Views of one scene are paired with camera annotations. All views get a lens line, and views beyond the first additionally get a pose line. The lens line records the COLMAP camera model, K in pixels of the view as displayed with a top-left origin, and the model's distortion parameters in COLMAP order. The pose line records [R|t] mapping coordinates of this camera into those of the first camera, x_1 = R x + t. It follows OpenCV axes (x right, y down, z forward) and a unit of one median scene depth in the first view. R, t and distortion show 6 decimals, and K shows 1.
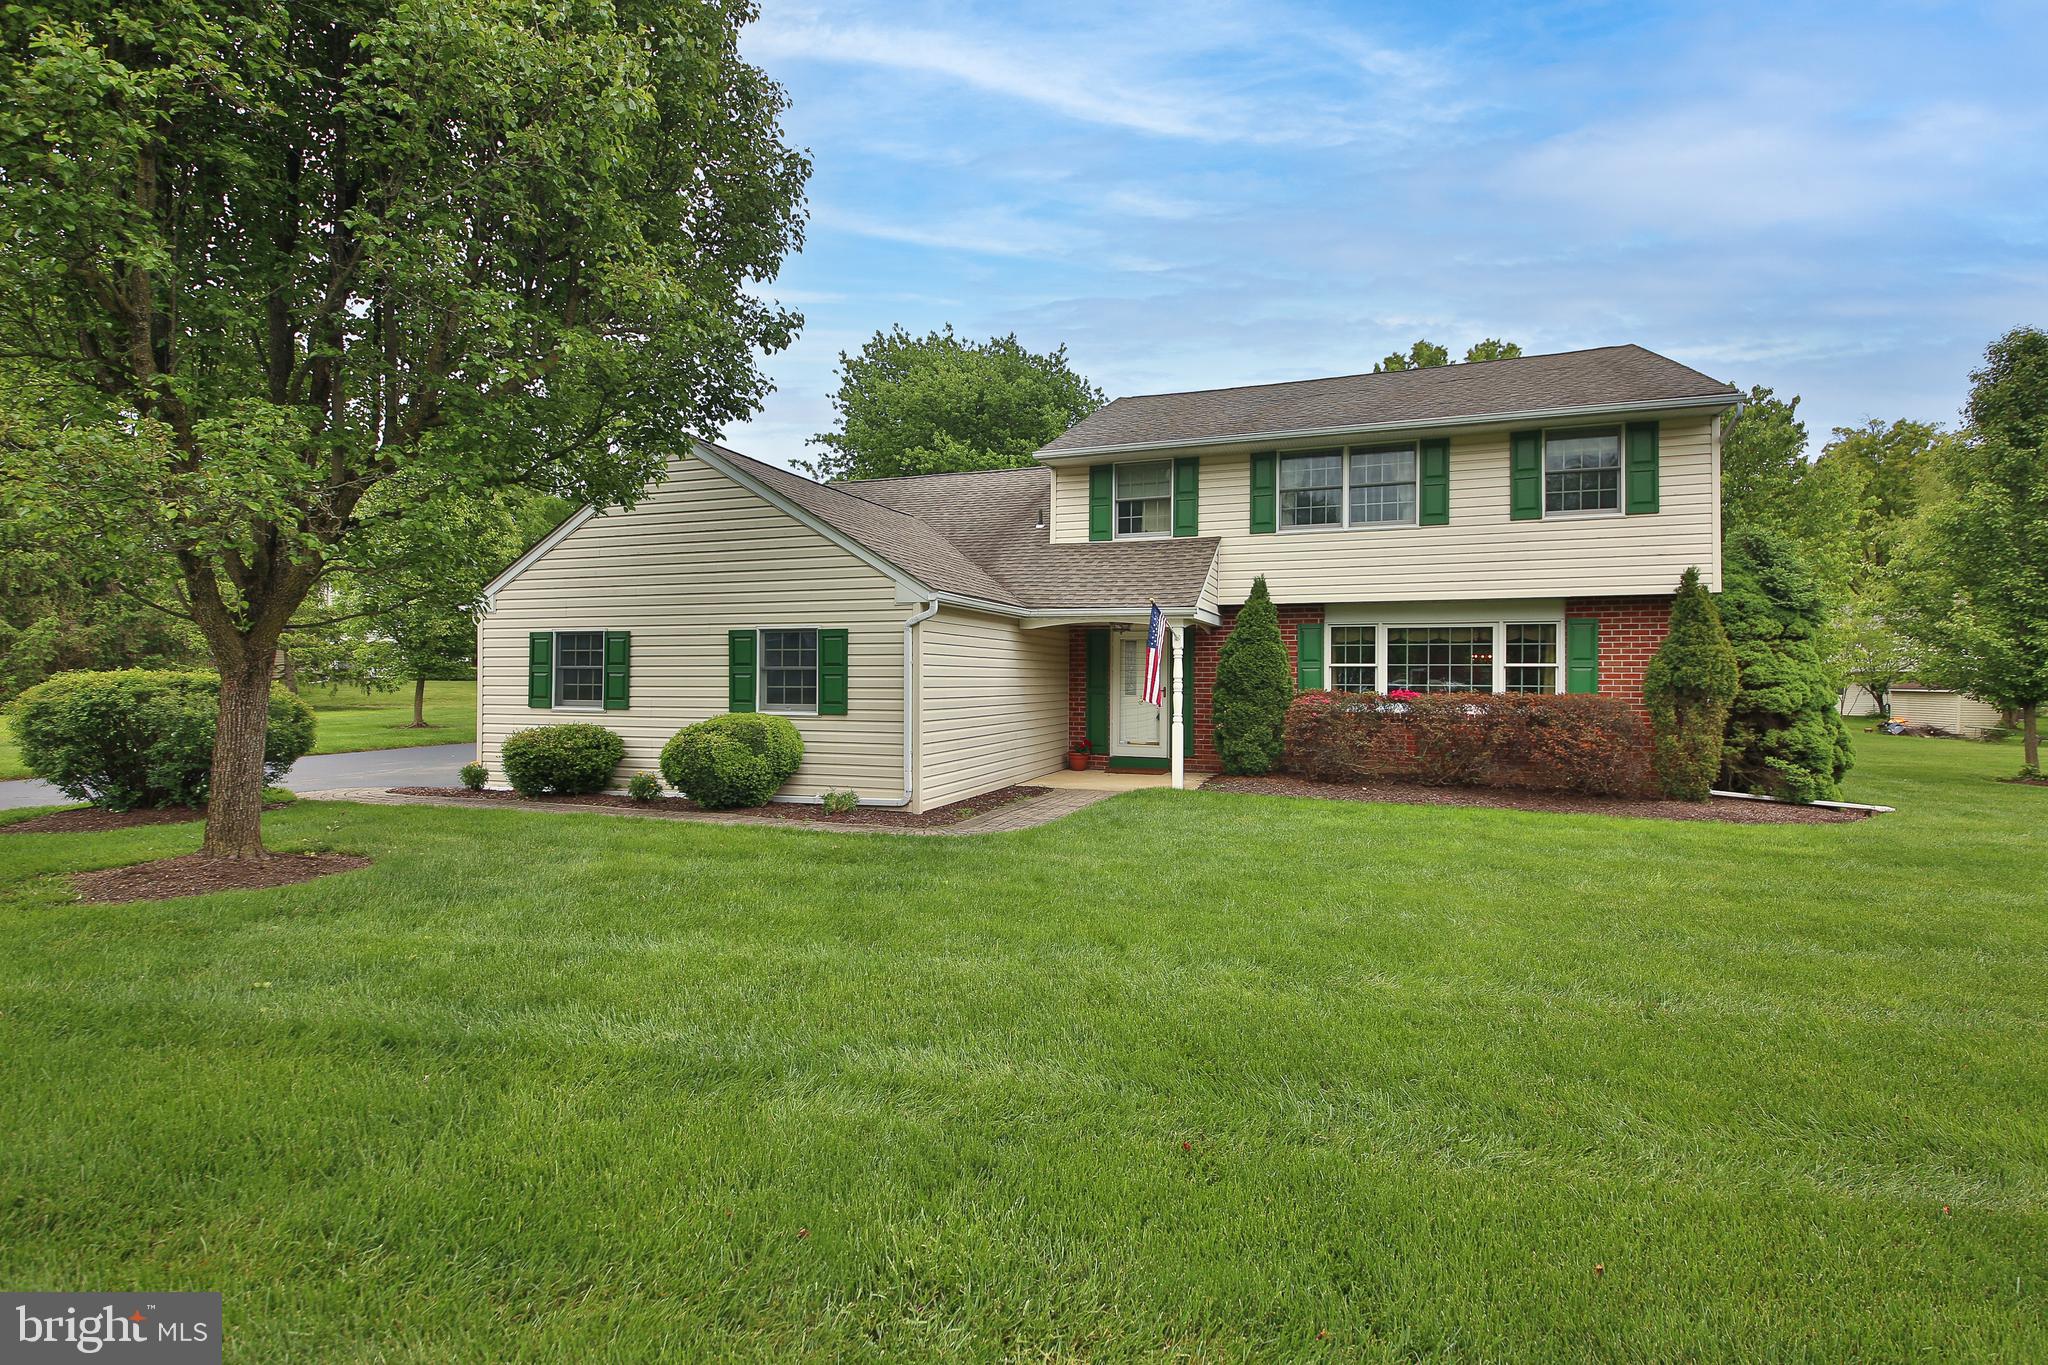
lens RADIAL K [[945.1, 0, 1024.0], [0, 945.1, 682.5], [0, 0, 1]] dist [0.033925, -0.013766]
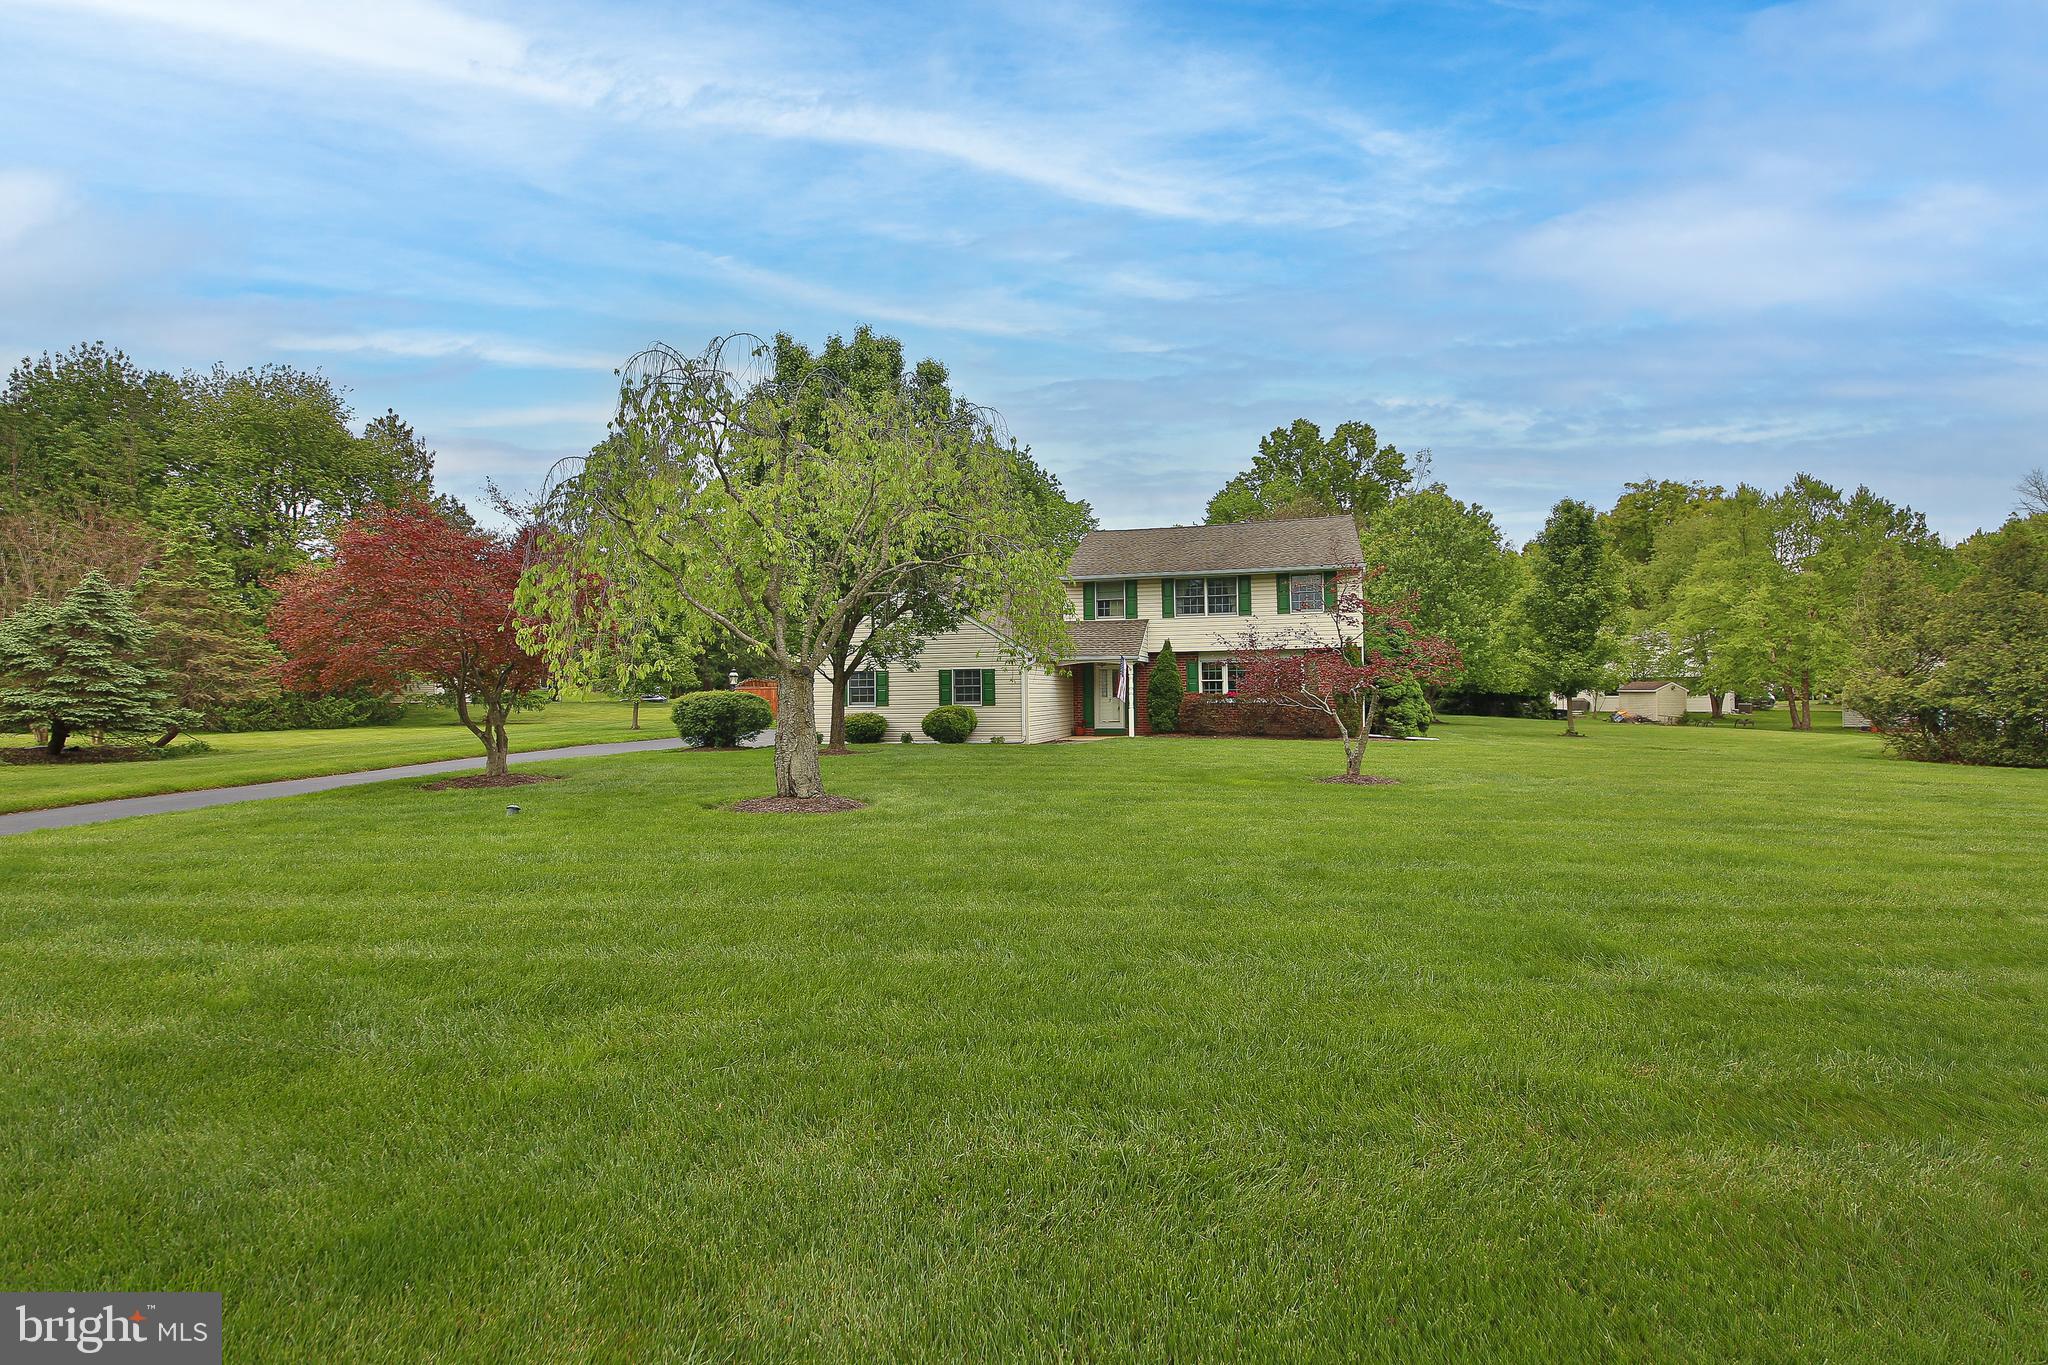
lens RADIAL K [[945.1, 0, 1024.0], [0, 945.1, 682.5], [0, 0, 1]] dist [0.033925, -0.013766]
pose [[0.996878, -0.015987, 0.077319, -0.232384], [0.017356, 0.999704, -0.017057, 0.014678], [-0.077023, 0.018346, 0.996861, -1.067635]]
